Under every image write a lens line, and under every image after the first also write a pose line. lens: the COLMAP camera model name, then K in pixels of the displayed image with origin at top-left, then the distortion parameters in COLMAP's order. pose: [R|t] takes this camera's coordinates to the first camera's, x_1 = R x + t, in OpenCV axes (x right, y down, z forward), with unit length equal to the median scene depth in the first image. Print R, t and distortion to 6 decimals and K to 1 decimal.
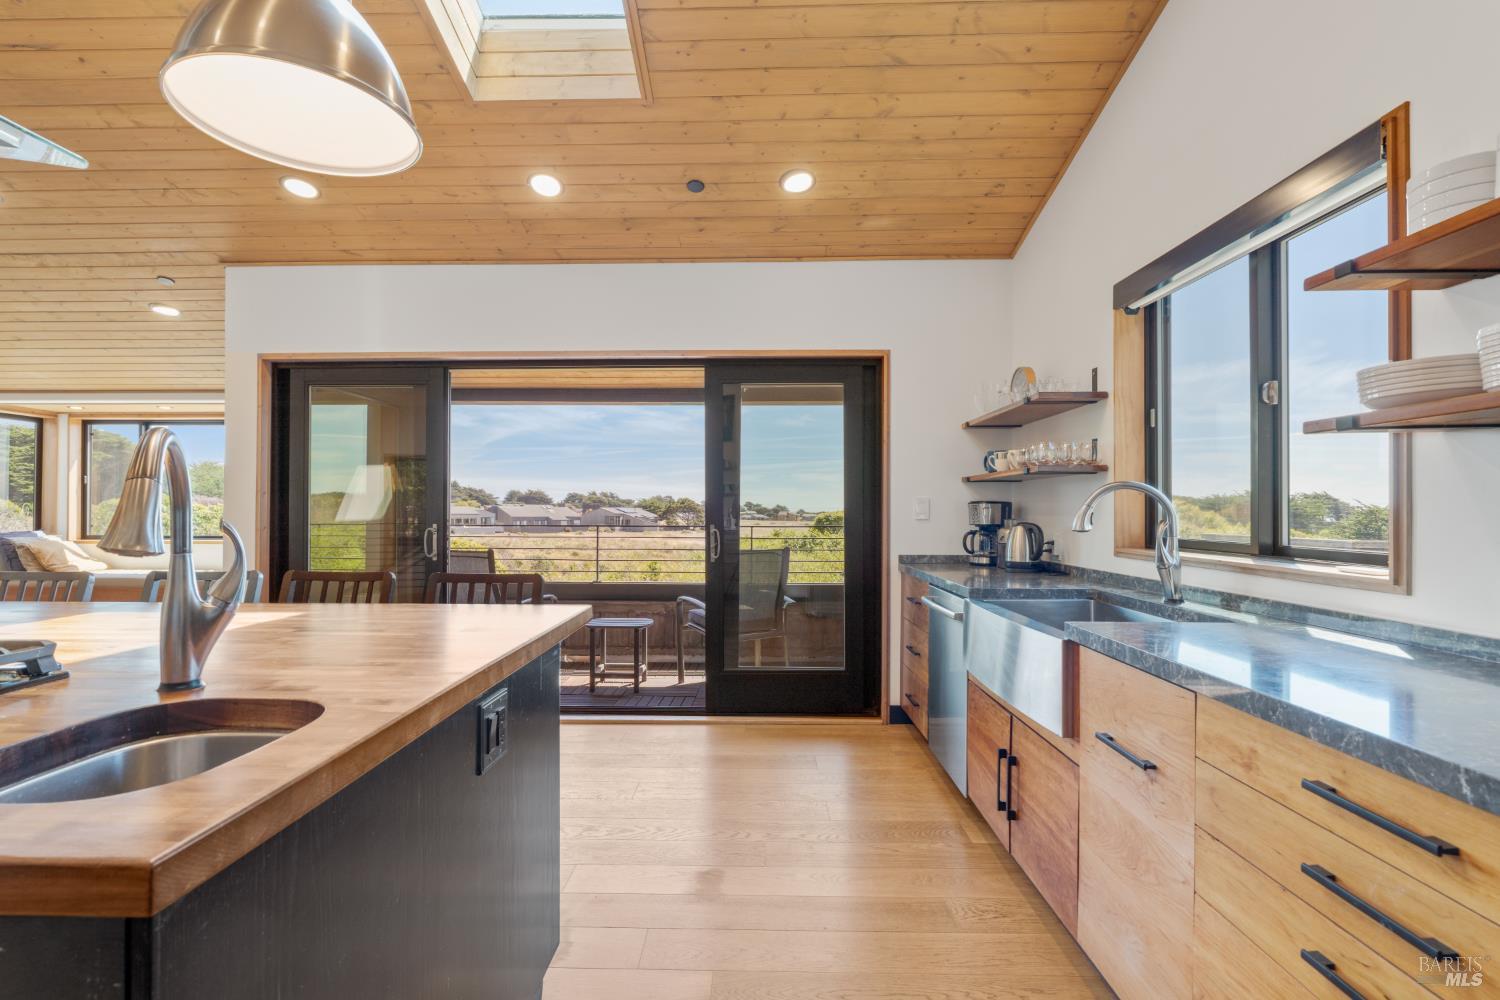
lens RADIAL K [[694.6, 0, 732.2], [0, 694.6, 506.3], [0, 0, 1]] dist [-0.007035, 0.002636]
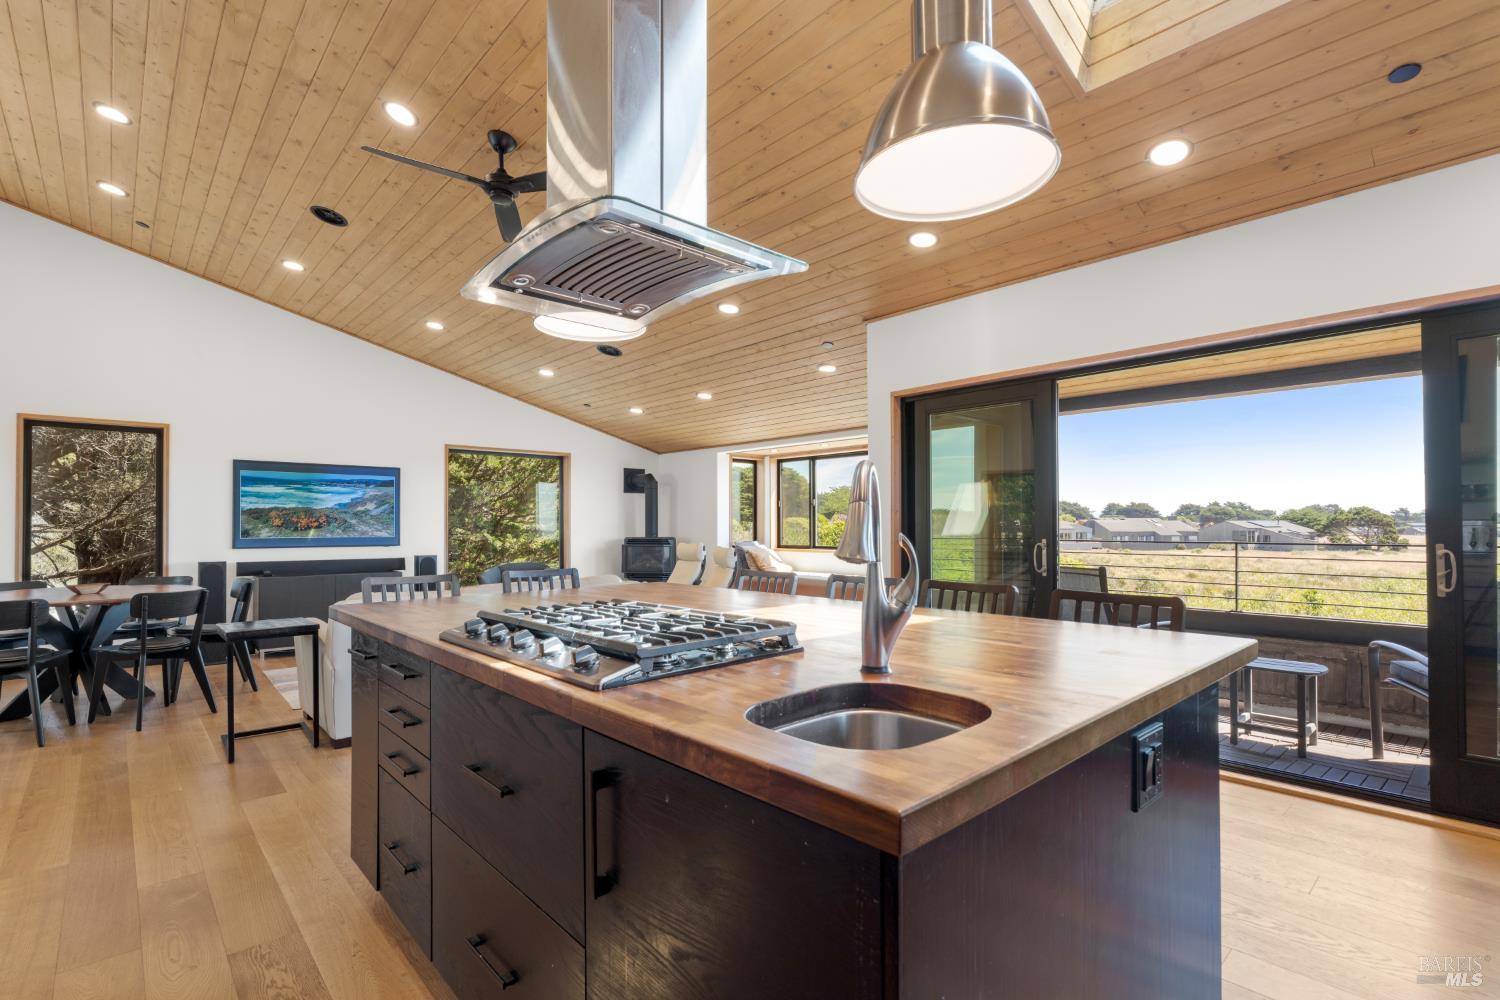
lens RADIAL K [[694.6, 0, 719.8], [0, 694.6, 521.3], [0, 0, 1]] dist [-0.007035, 0.002636]
pose [[0.684590, -0.008165, -0.728882, -0.032940], [0.008712, 0.999957, -0.003018, -0.001002], [0.728876, -0.004284, 0.684632, -0.016807]]
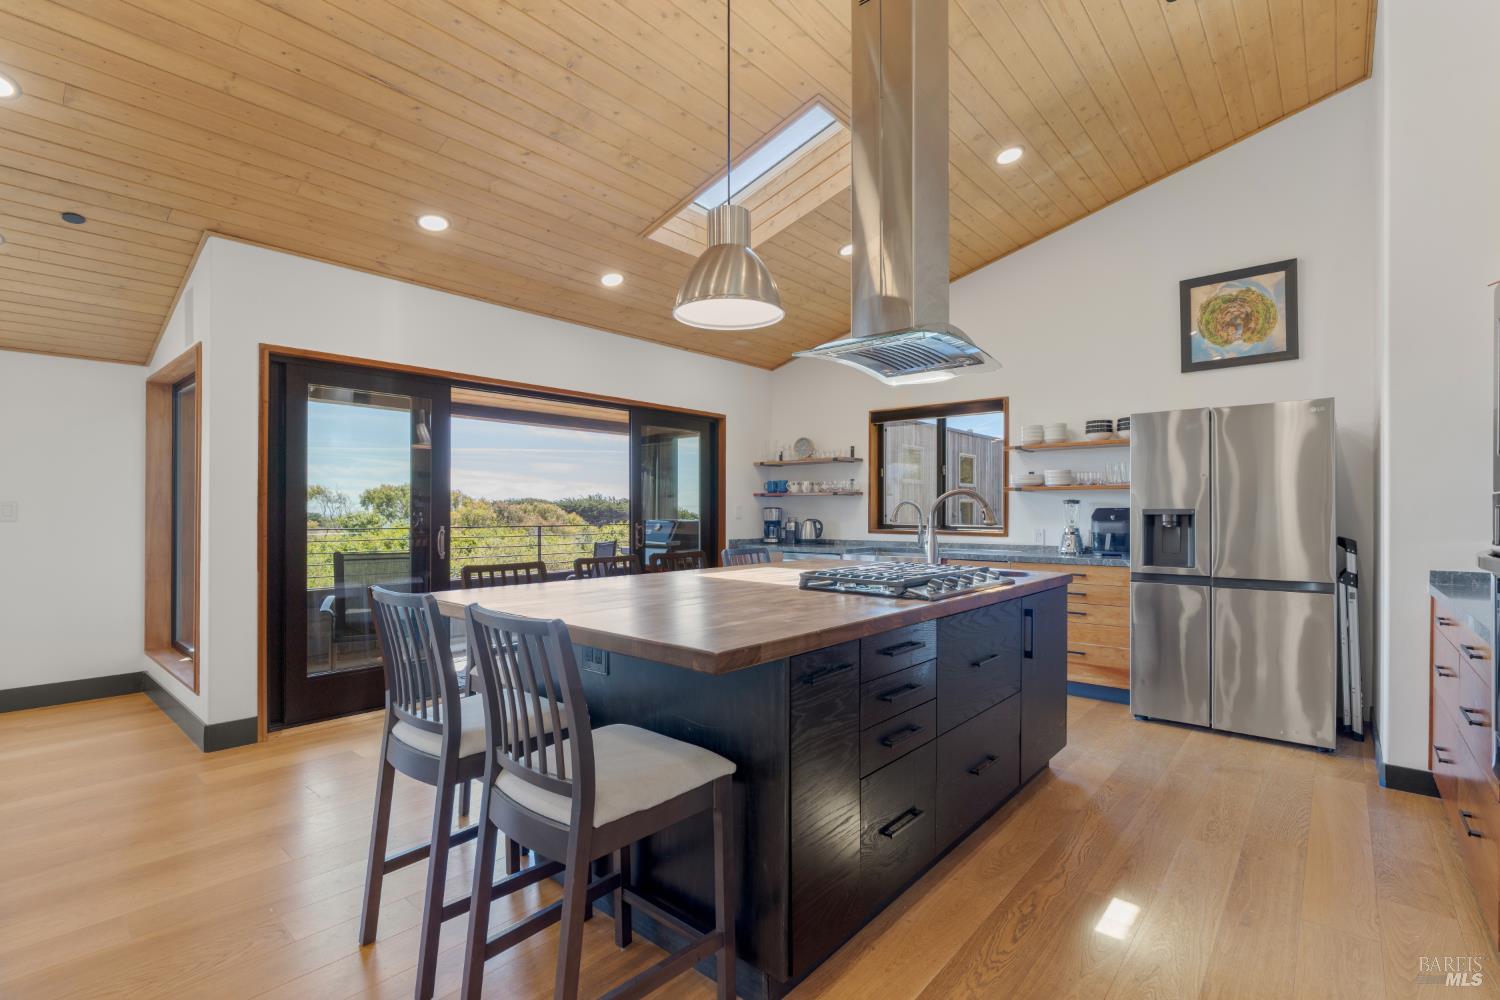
lens RADIAL K [[694.6, 0, 755.8], [0, 694.6, 511.6], [0, 0, 1]] dist [-0.007035, 0.002636]
pose [[0.633137, 0.002490, 0.774036, -1.206530], [-0.005385, 0.999985, 0.001188, 0.001231], [-0.774021, -0.004920, 0.633141, -0.117630]]
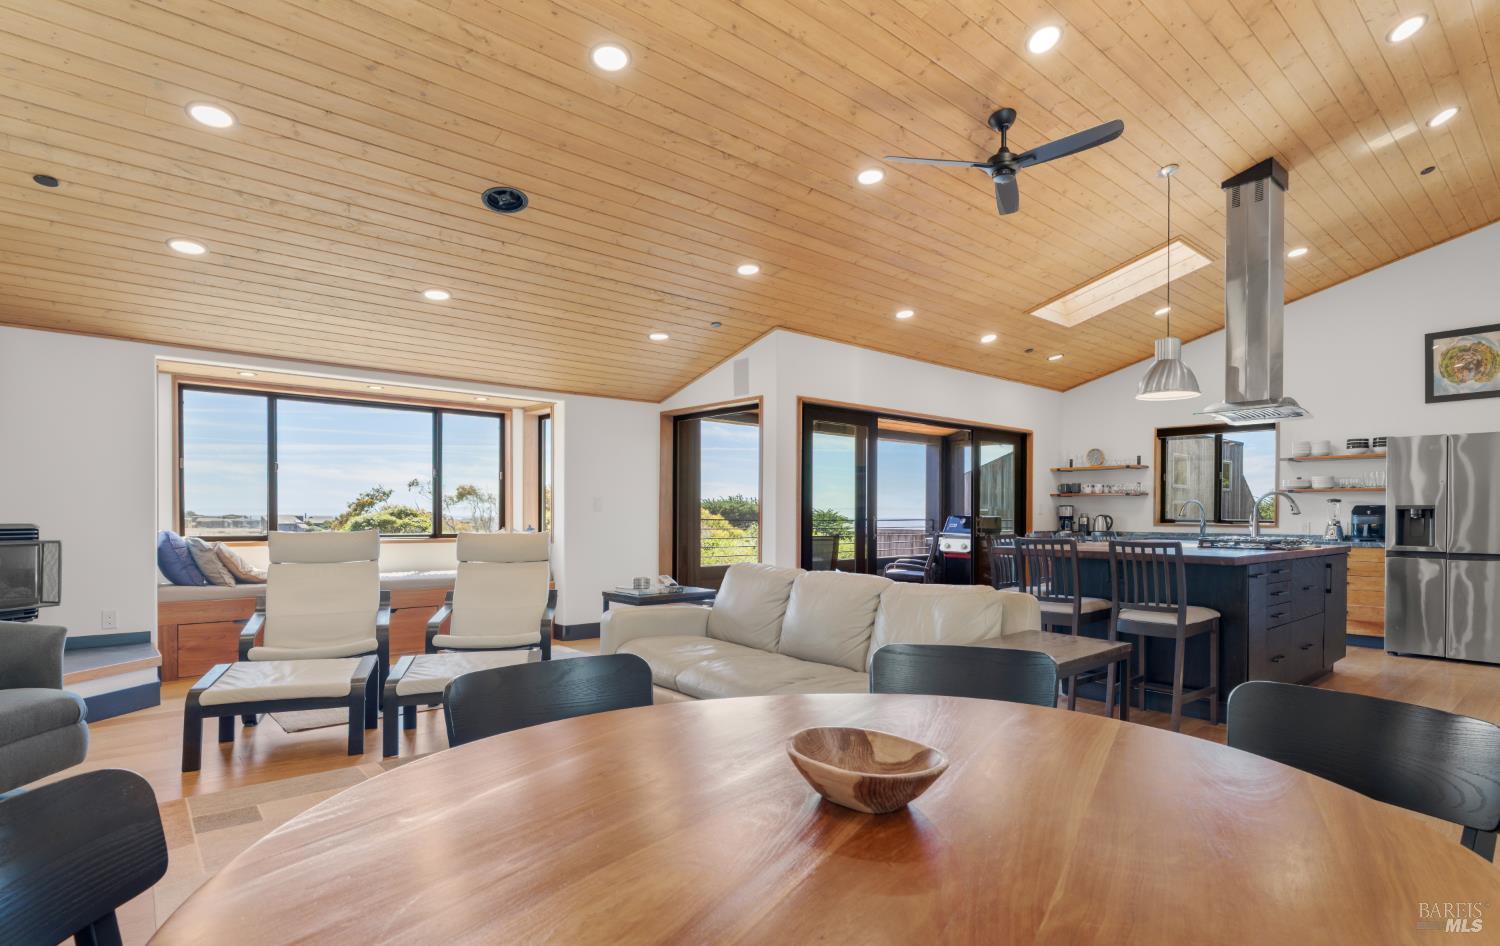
lens RADIAL K [[782.7, 0, 832.2], [0, 782.7, 524.6], [0, 0, 1]] dist [-0.006026, 0.001006]
pose [[0.697947, -0.003361, 0.716142, -2.206518], [-0.009567, 0.999856, 0.014017, 0.028743], [-0.716086, -0.016634, 0.697814, -0.224054]]
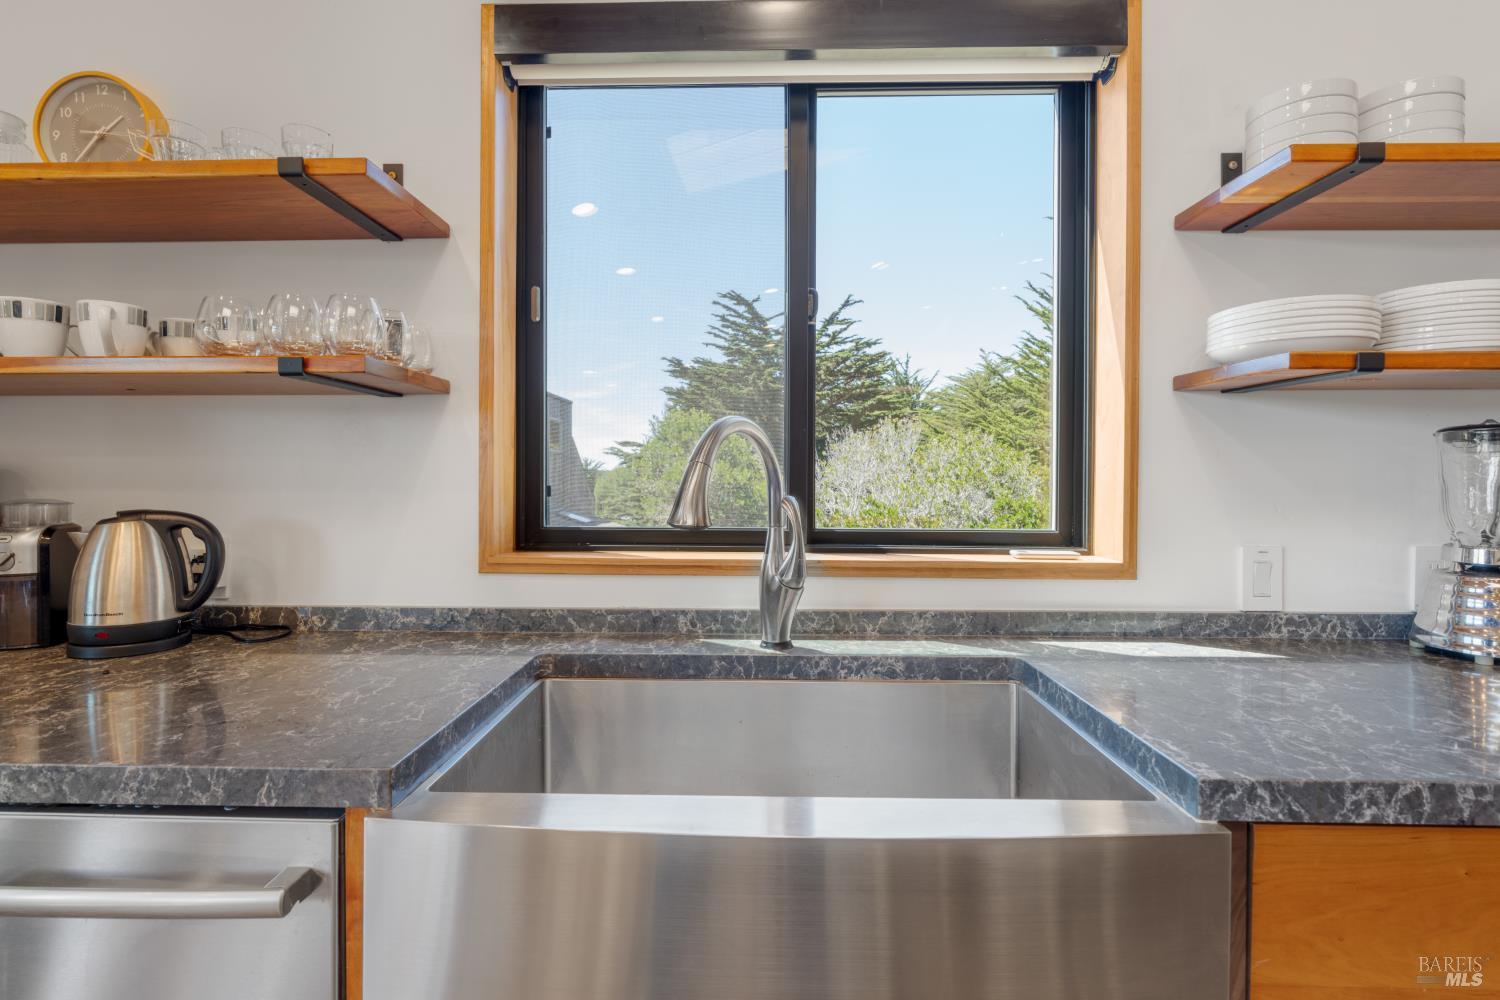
lens RADIAL K [[694.6, 0, 747.0], [0, 694.6, 488.4], [0, 0, 1]] dist [-0.007035, 0.002636]
pose [[-0.012117, -0.017373, 0.999776, 0.059480], [-0.008821, 0.999812, 0.017267, 0.002753], [-0.999888, -0.008609, -0.012268, 0.702416]]
